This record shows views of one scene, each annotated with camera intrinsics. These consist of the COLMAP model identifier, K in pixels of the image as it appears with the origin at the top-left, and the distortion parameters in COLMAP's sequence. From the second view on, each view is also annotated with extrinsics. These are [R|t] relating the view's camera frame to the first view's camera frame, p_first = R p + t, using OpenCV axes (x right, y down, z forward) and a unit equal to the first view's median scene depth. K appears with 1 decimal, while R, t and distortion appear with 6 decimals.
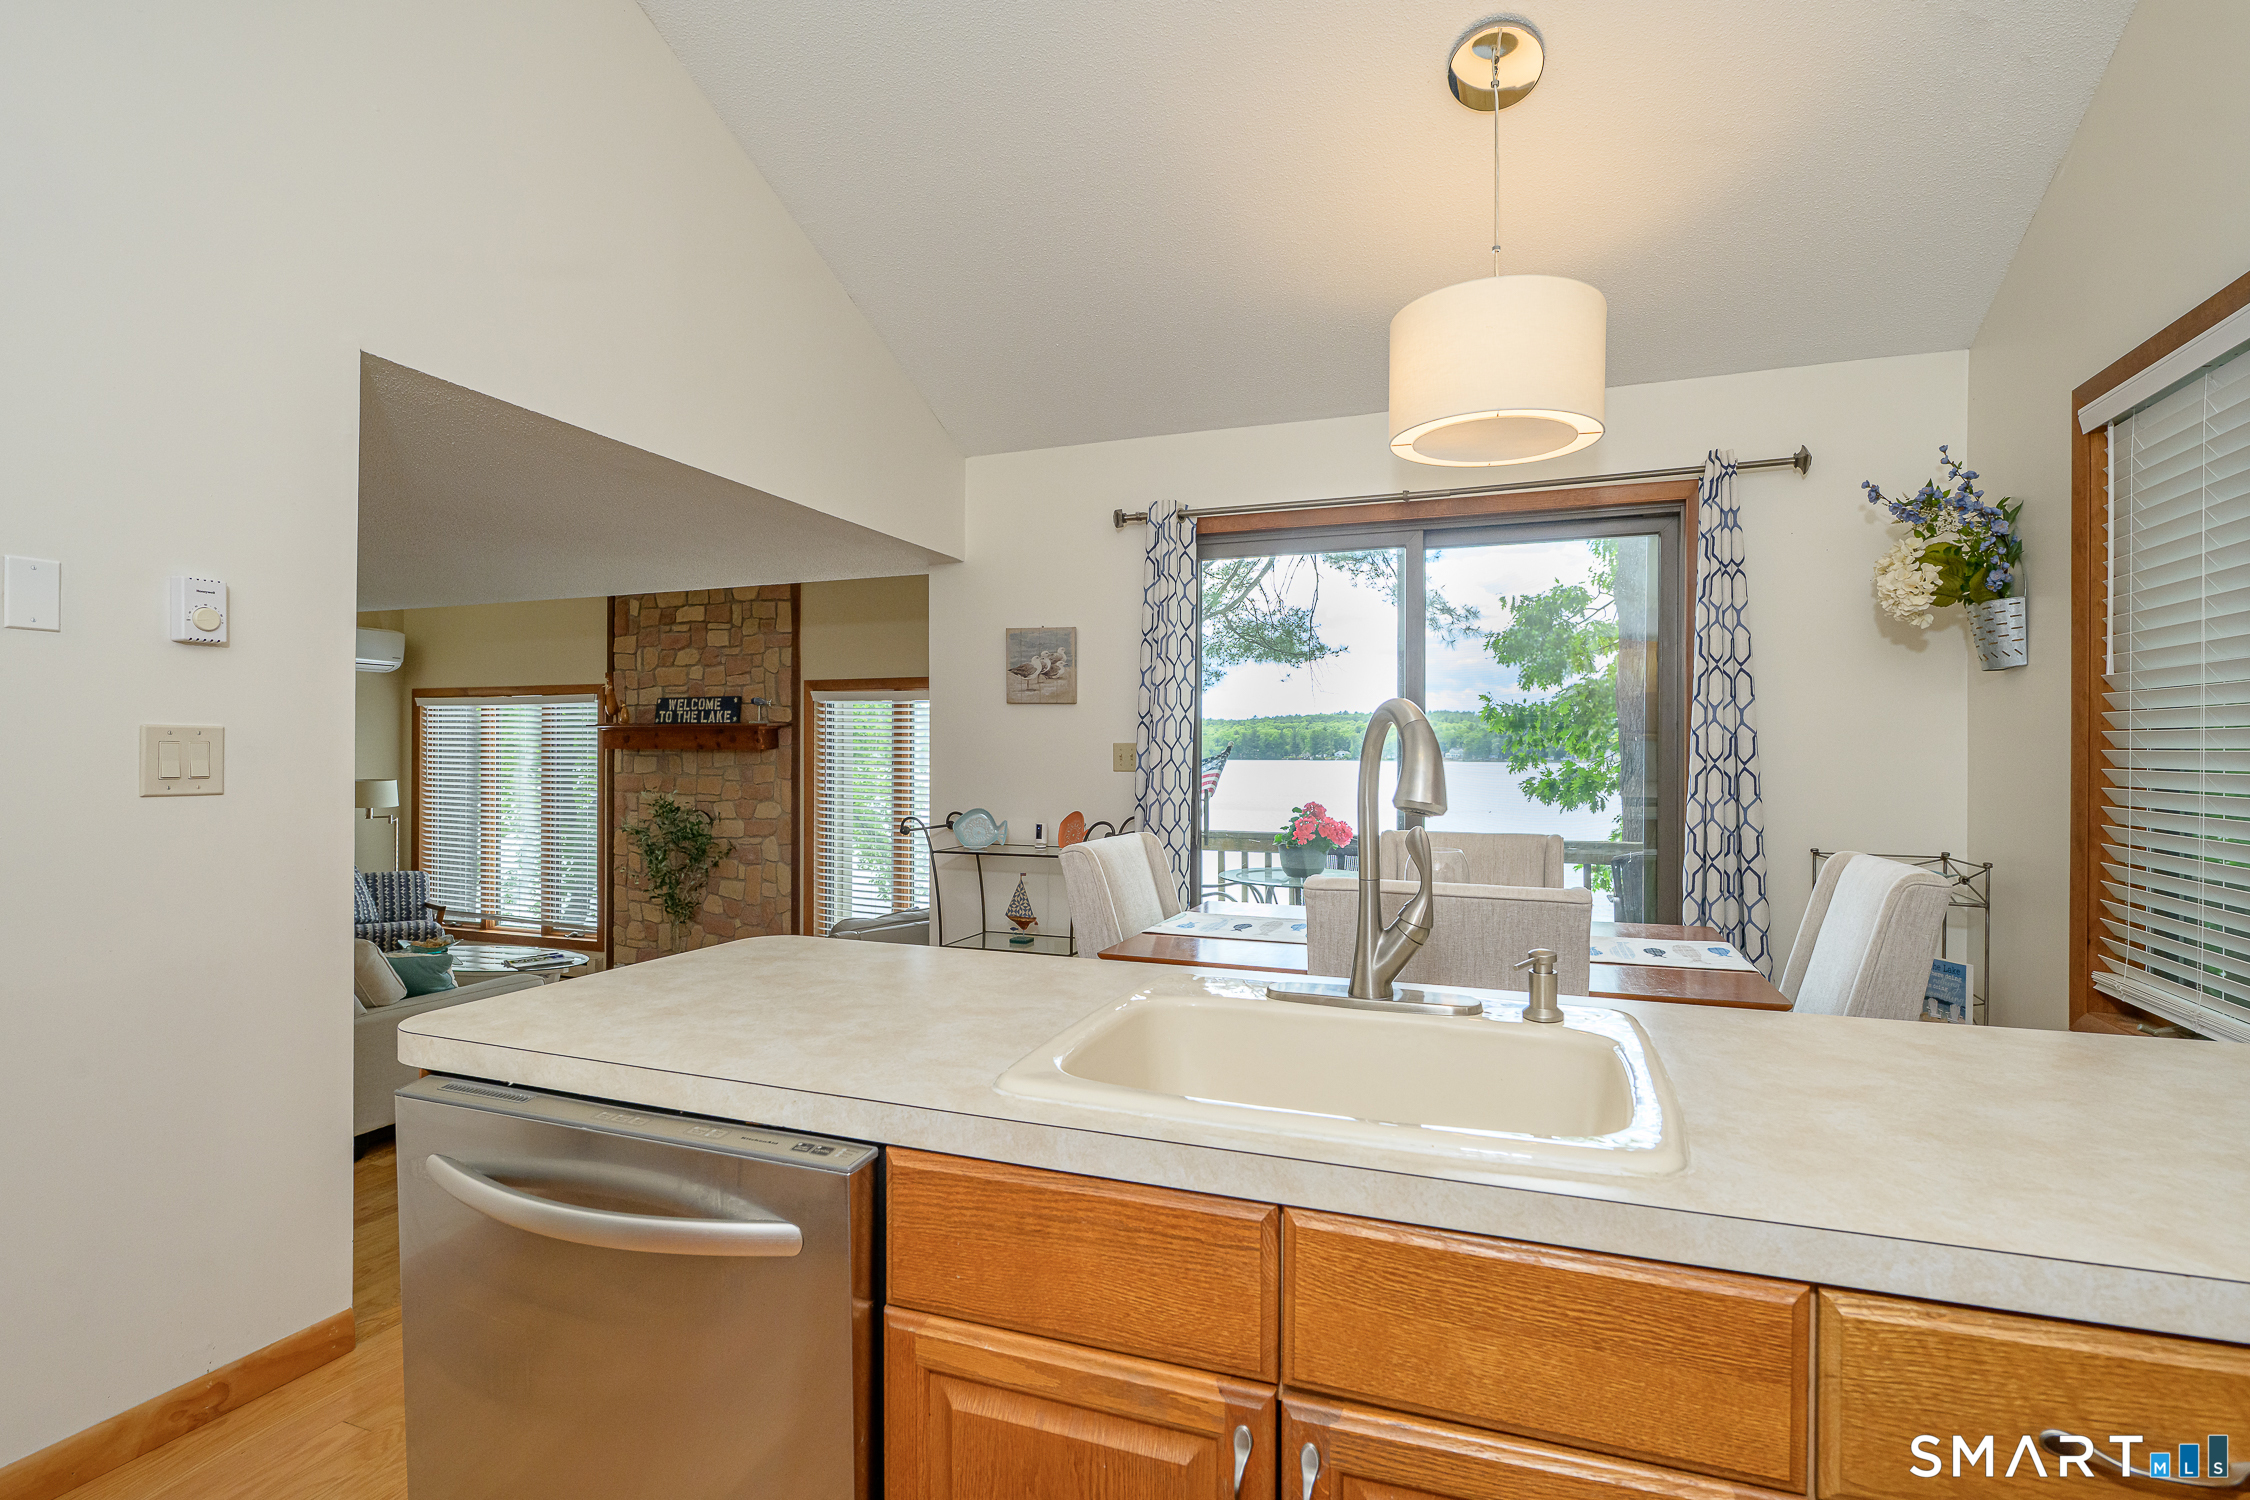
lens RADIAL K [[1075.5, 0, 1121.2], [0, 1075.5, 755.5], [0, 0, 1]] dist [-0.006141, -0.000885]
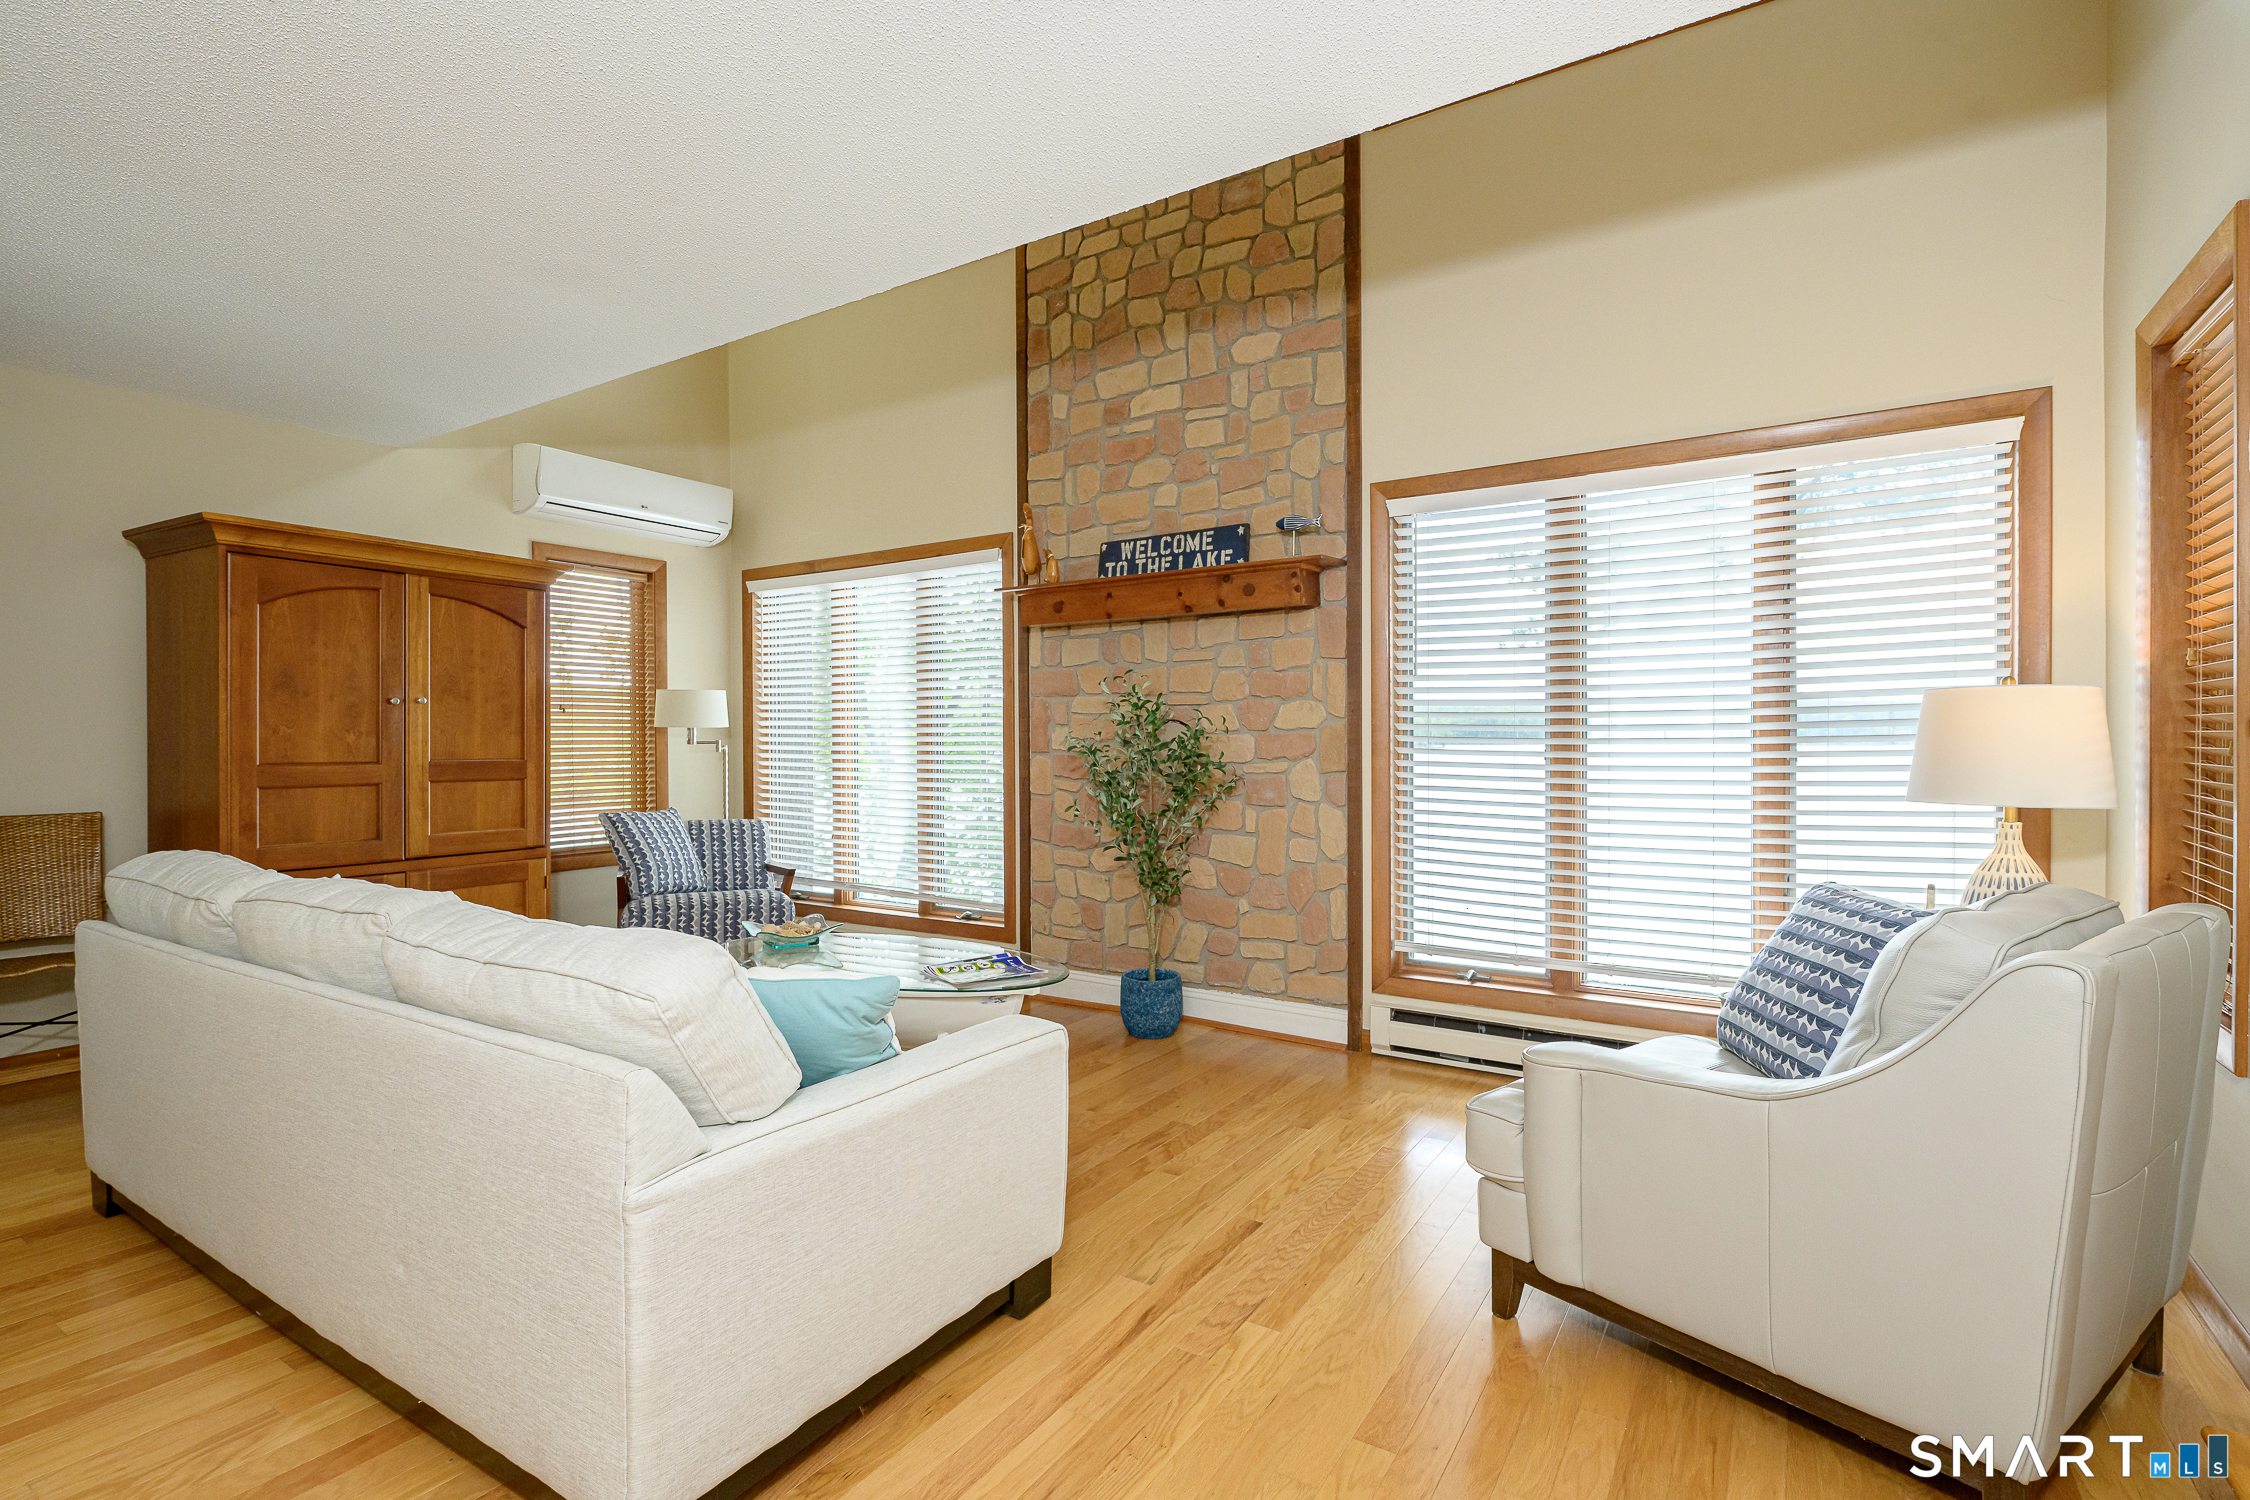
lens RADIAL K [[1075.5, 0, 1132.0], [0, 1075.5, 744.6], [0, 0, 1]] dist [-0.006141, -0.000885]
pose [[0.976456, -0.007022, -0.215602, -0.281925], [0.008901, 0.999930, 0.007747, 0.059993], [0.215532, -0.009484, 0.976451, 0.393368]]
